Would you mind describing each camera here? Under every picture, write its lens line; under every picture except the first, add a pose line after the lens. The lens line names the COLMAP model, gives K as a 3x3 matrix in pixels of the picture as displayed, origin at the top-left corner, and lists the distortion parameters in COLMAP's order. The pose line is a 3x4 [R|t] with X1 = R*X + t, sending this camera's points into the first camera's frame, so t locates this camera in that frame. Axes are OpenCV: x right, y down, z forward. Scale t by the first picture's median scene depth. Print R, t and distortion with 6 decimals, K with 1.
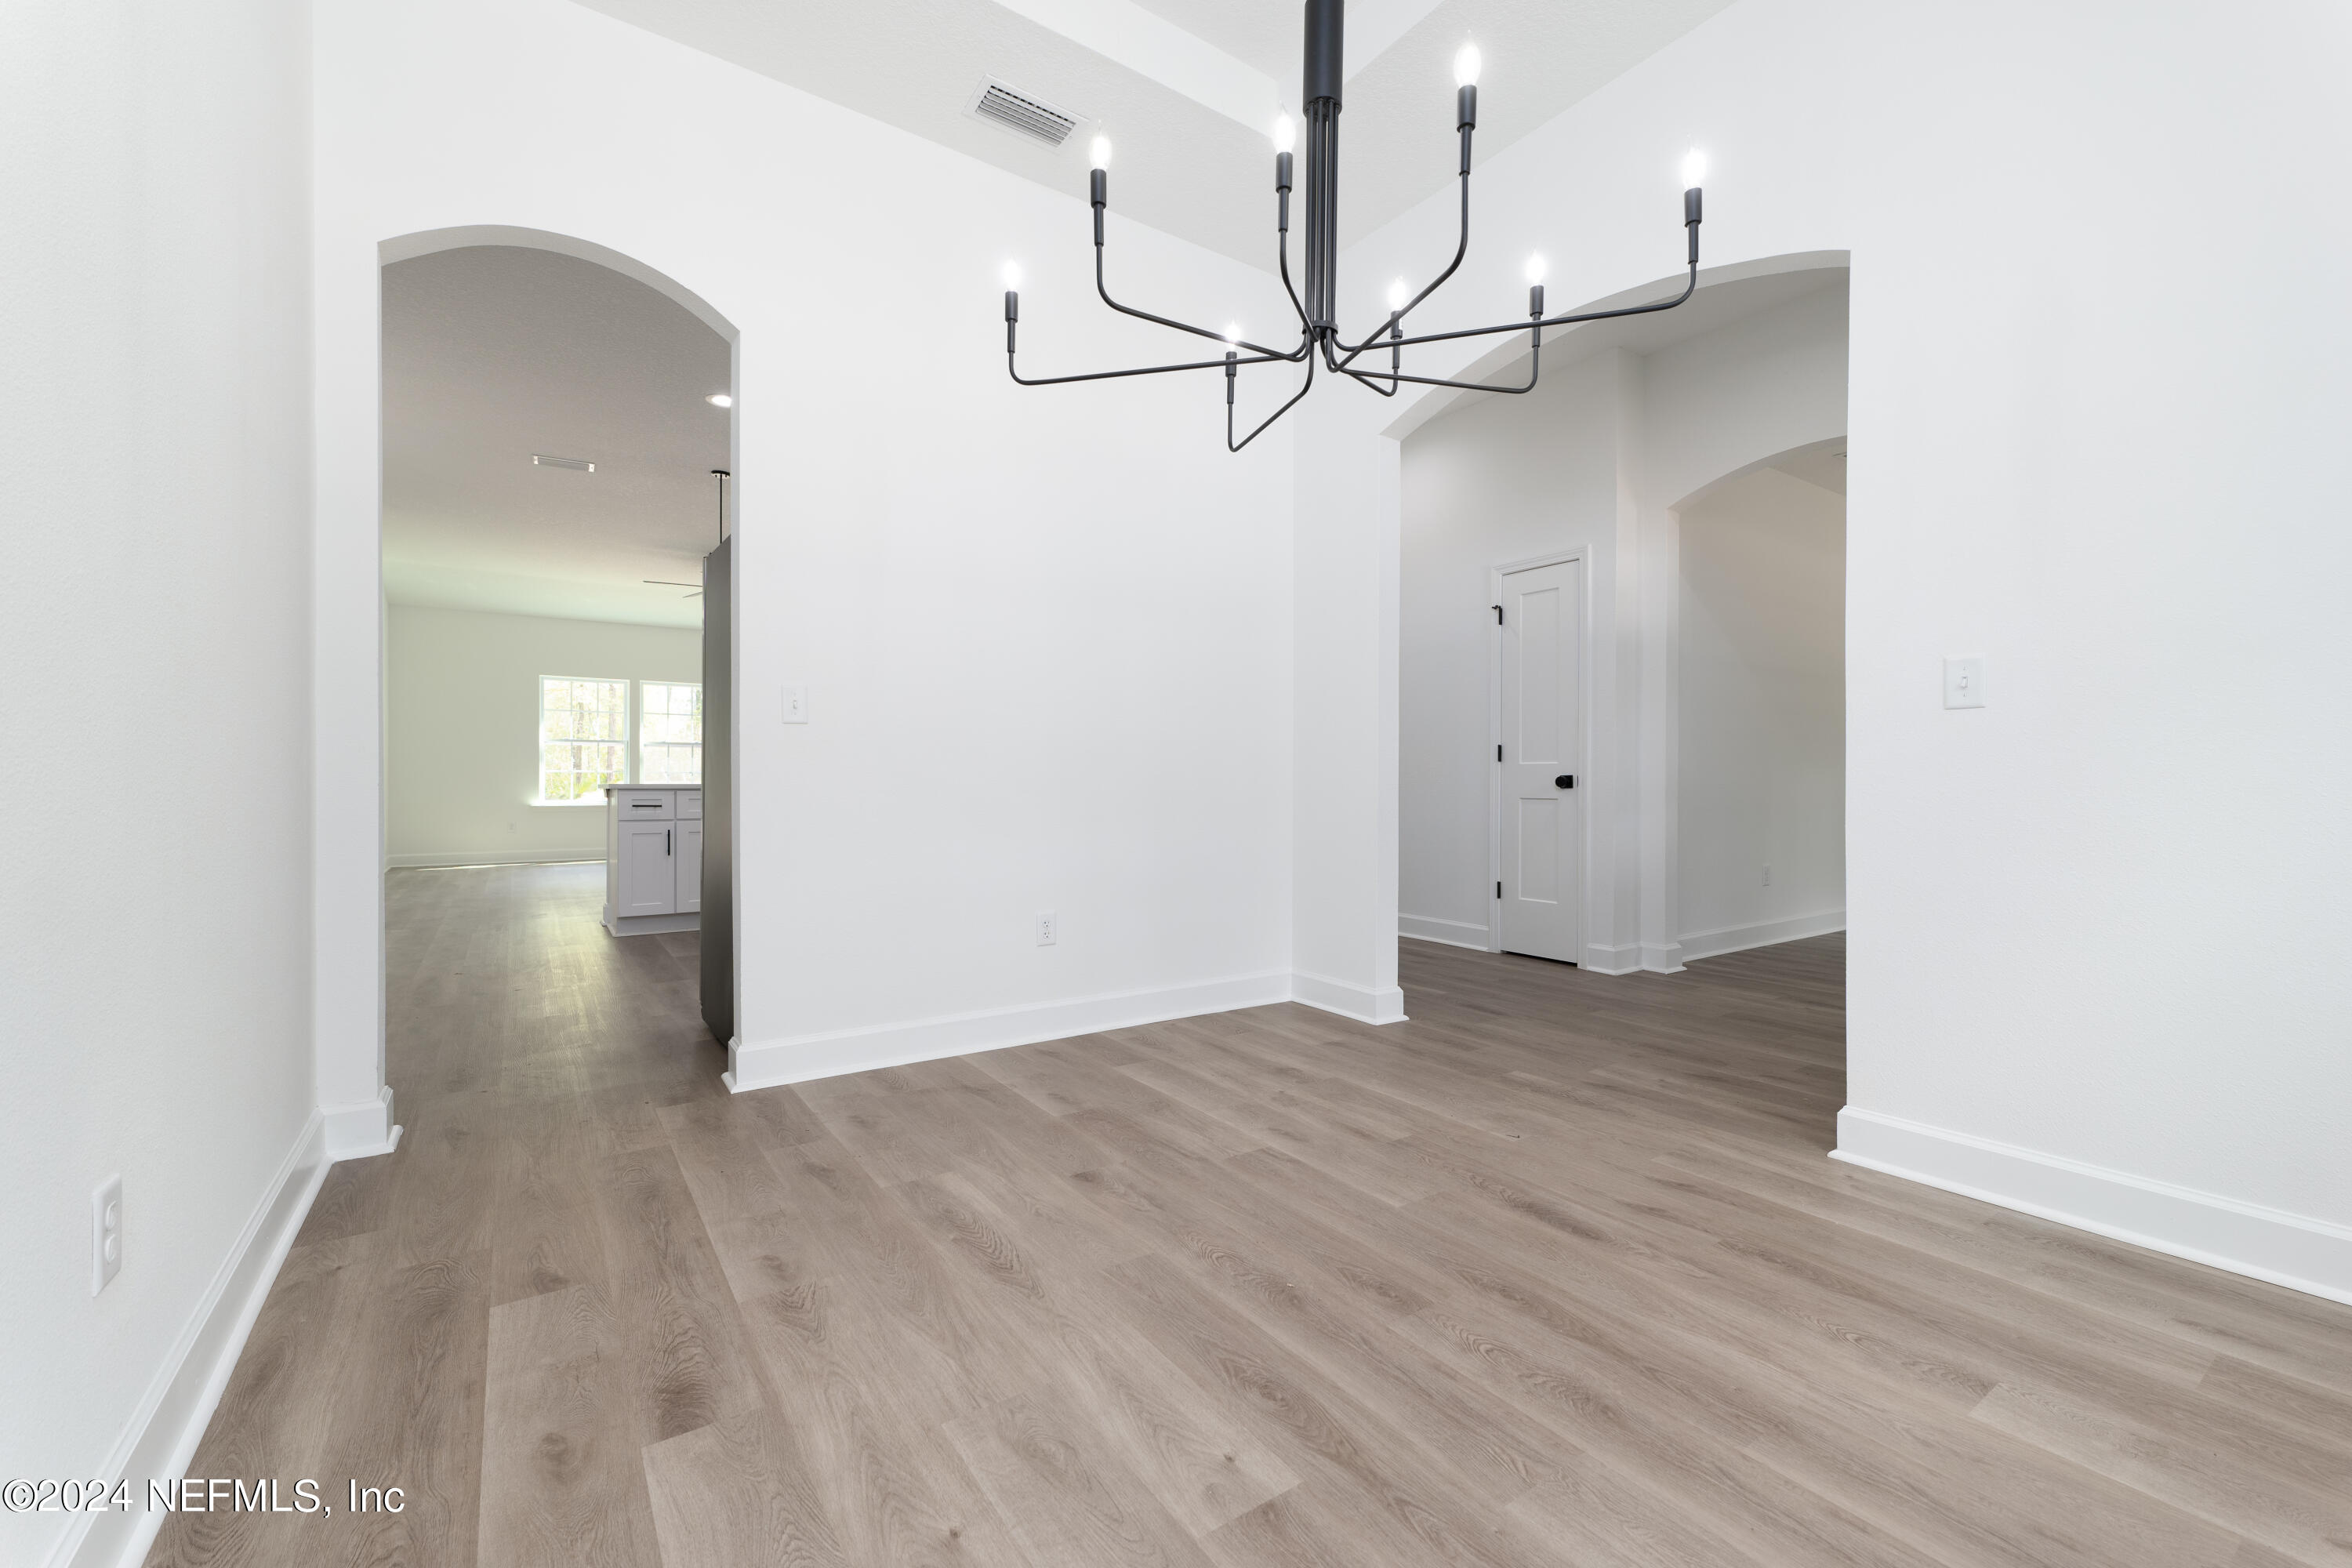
lens RADIAL K [[958.0, 0, 1173.4], [0, 958.0, 782.5], [0, 0, 1]] dist [0.001908, -0.000455]
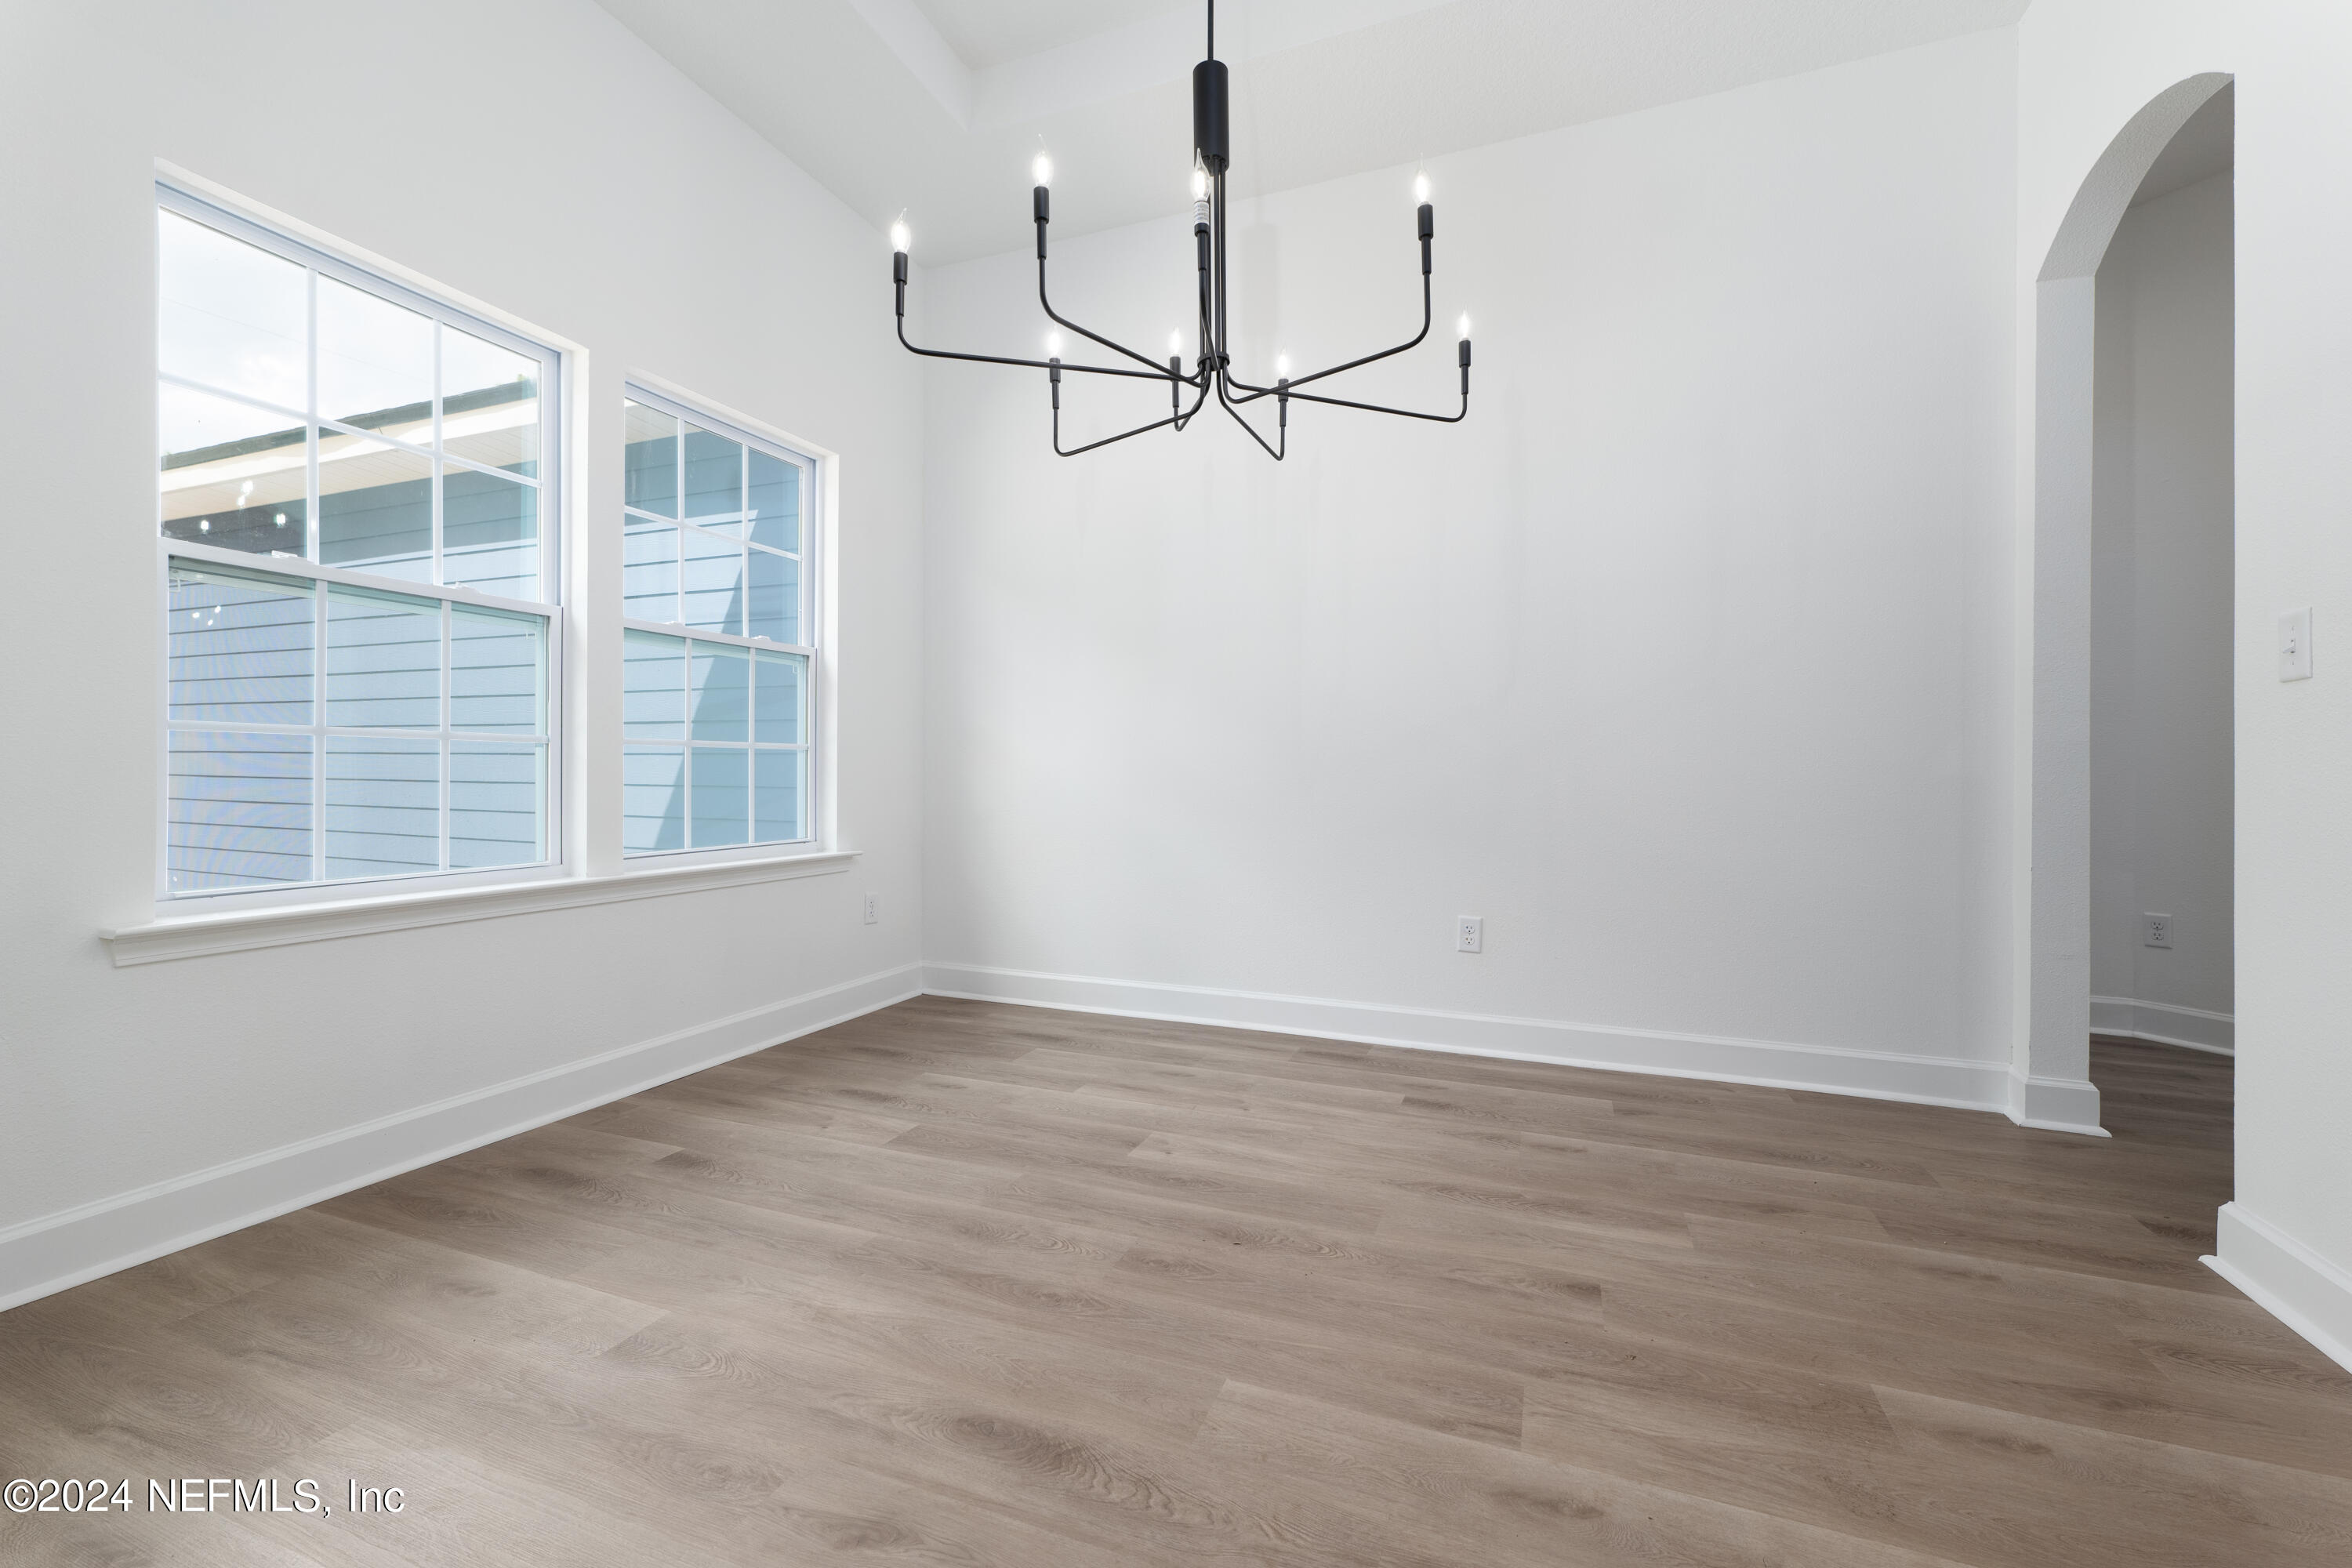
lens RADIAL K [[958.0, 0, 1173.4], [0, 958.0, 782.5], [0, 0, 1]] dist [0.001908, -0.000455]
pose [[-0.828777, -0.002500, -0.559573, 0.789140], [-0.009943, 0.999898, 0.010260, -0.001612], [0.559491, 0.014067, -0.828717, 1.857471]]
